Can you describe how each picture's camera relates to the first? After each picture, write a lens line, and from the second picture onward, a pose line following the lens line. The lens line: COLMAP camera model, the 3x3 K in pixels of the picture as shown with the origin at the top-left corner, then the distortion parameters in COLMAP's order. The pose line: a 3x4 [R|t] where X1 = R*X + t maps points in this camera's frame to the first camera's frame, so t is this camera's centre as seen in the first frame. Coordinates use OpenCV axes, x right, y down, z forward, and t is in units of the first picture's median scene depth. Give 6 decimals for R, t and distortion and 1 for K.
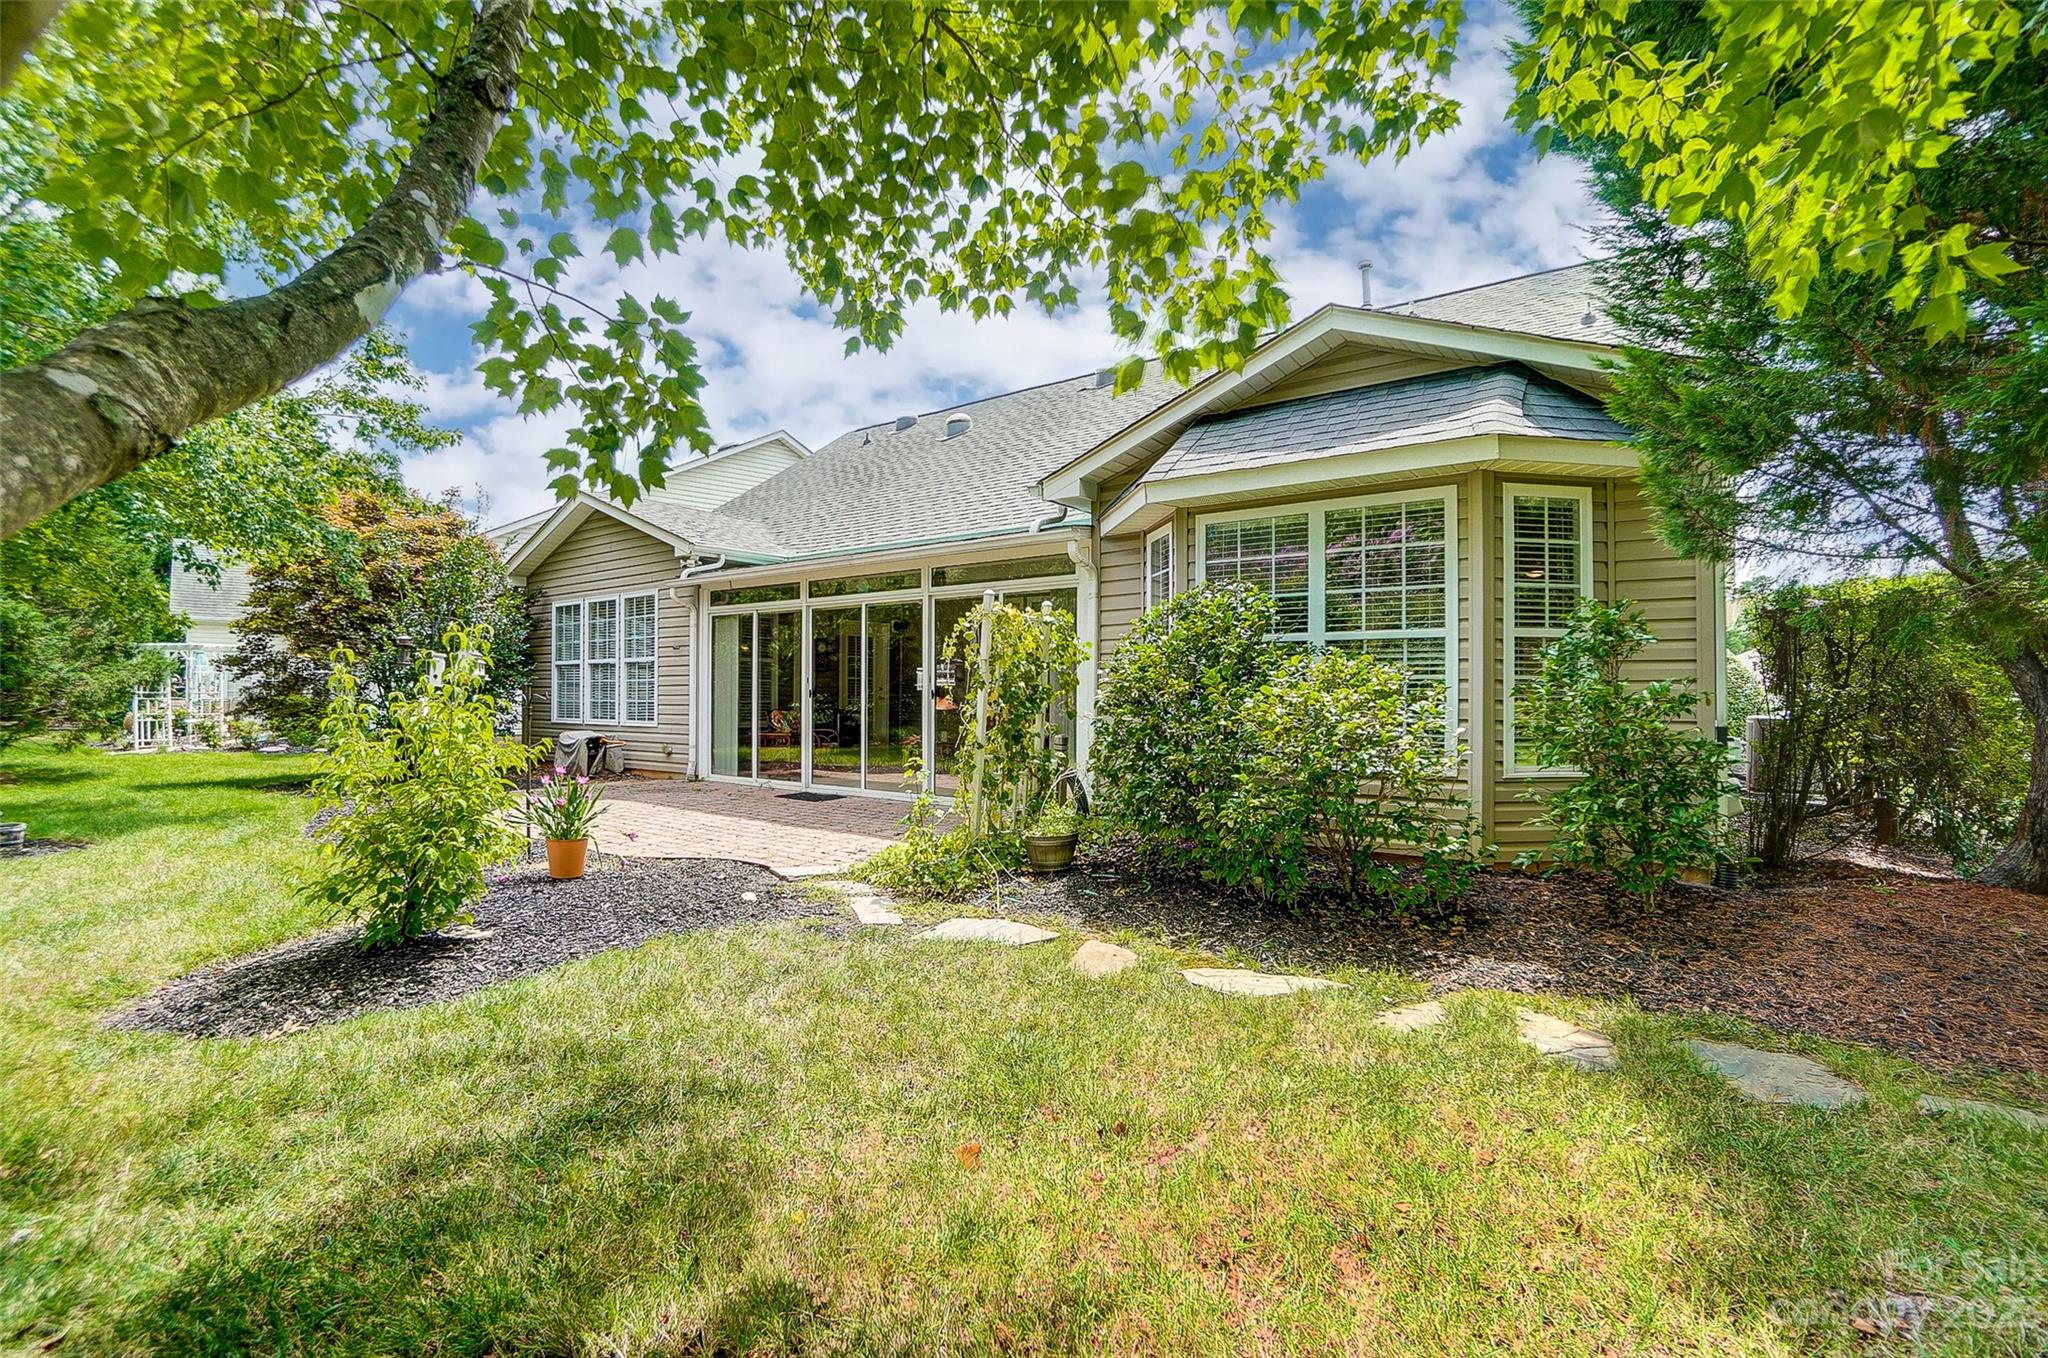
lens RADIAL K [[936.9, 0, 1036.8], [0, 936.9, 685.6], [0, 0, 1]] dist [-0.029311, 0.000664]
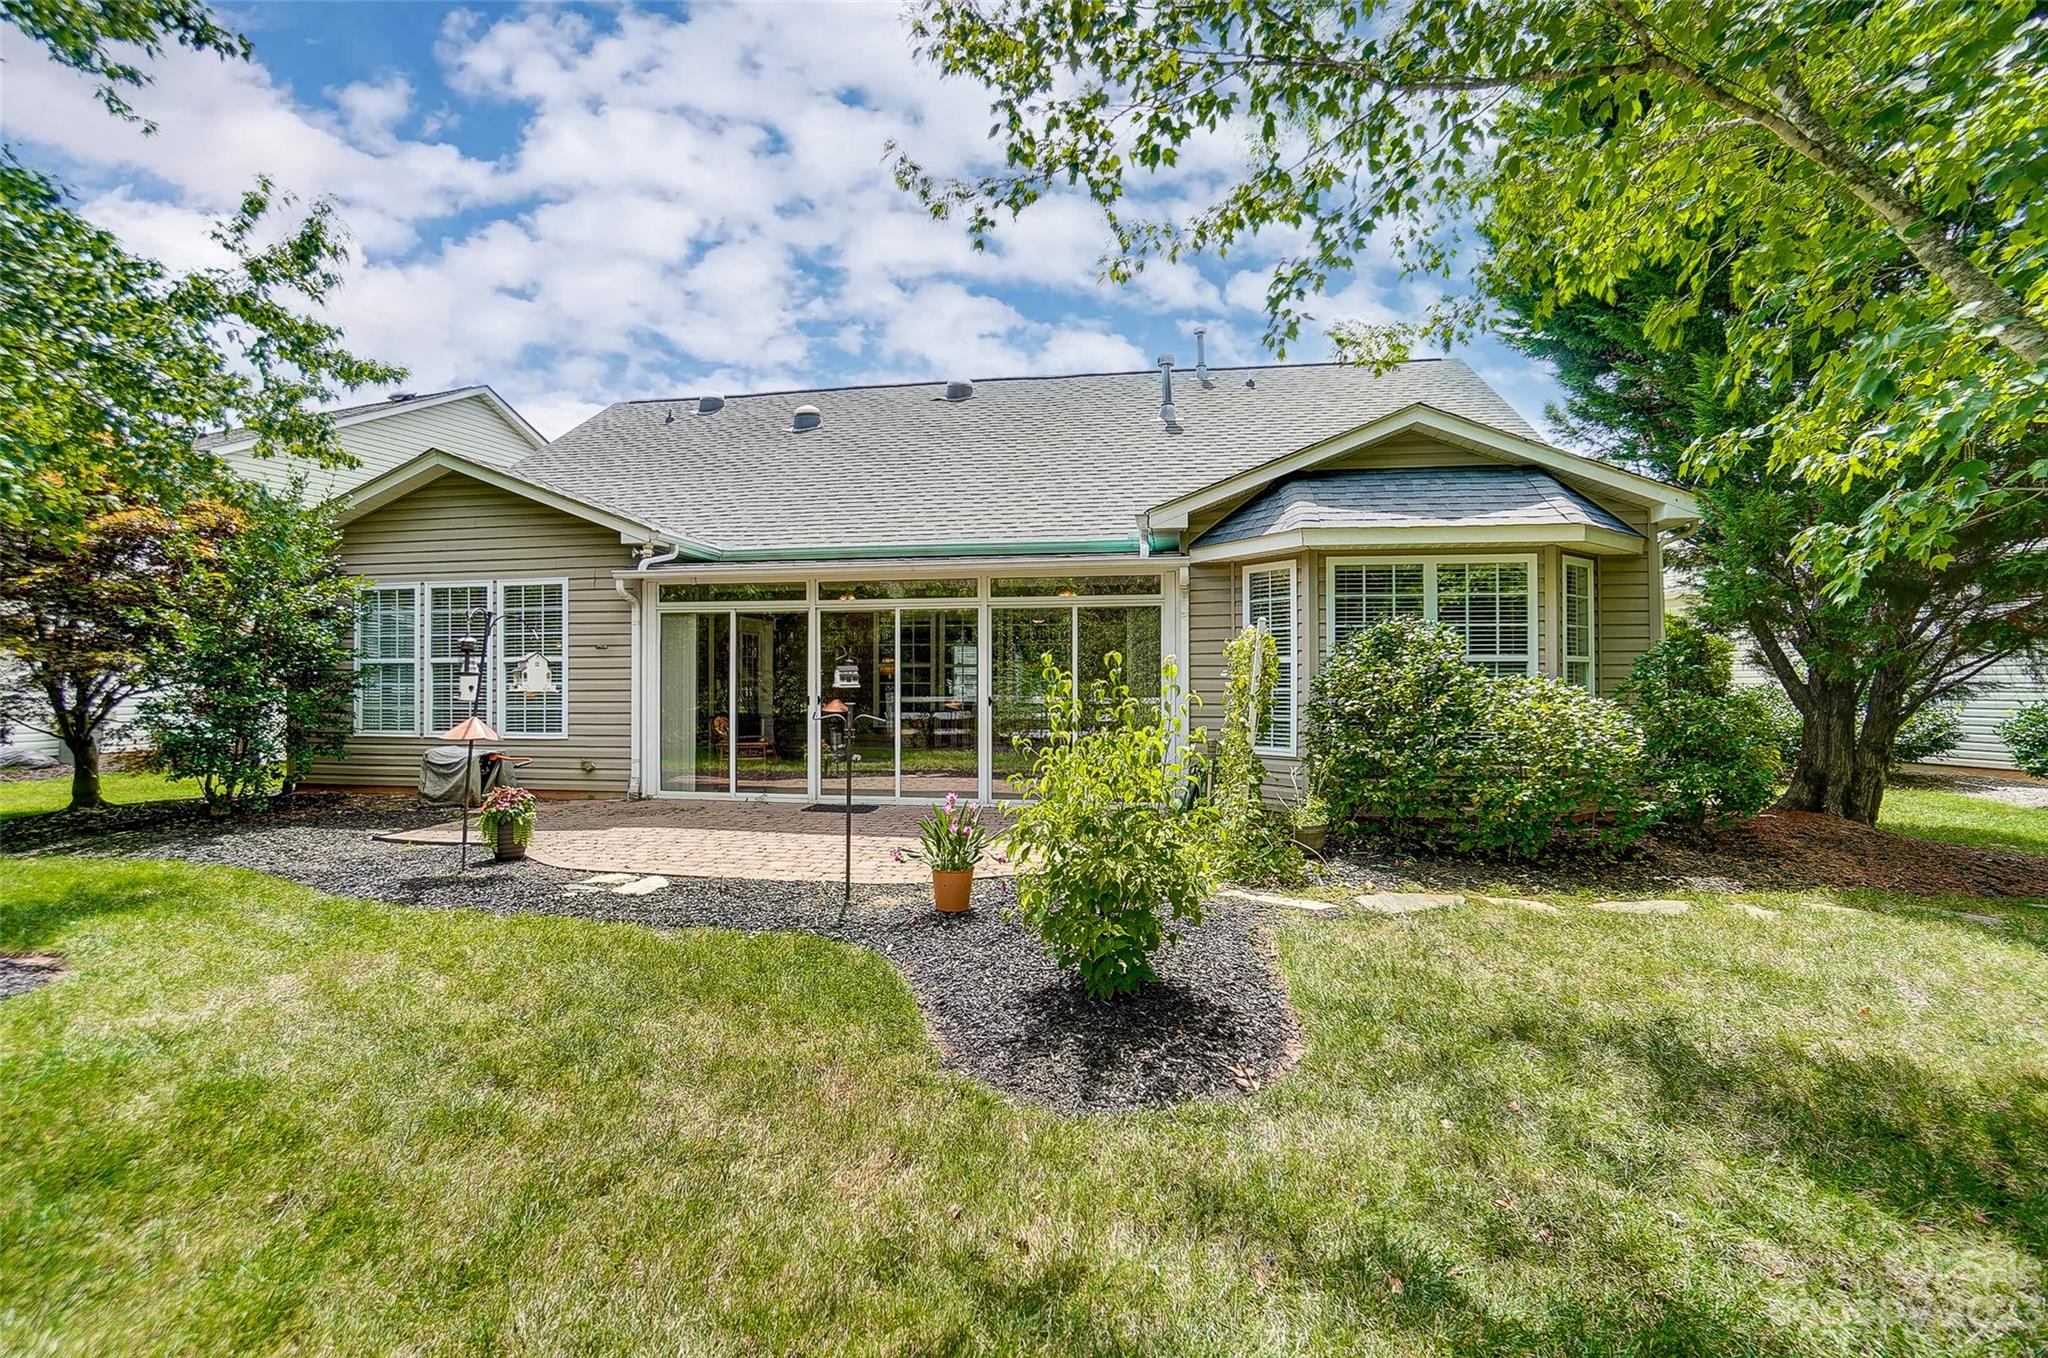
lens RADIAL K [[915.1, 0, 1024.2], [0, 915.1, 678.0], [0, 0, 1]] dist [-0.030068, 0.000046]
pose [[0.884602, -0.000882, 0.466345, -0.514504], [-0.000599, 0.999995, 0.003027, -0.018022], [-0.466346, -0.002957, 0.884598, 0.084419]]
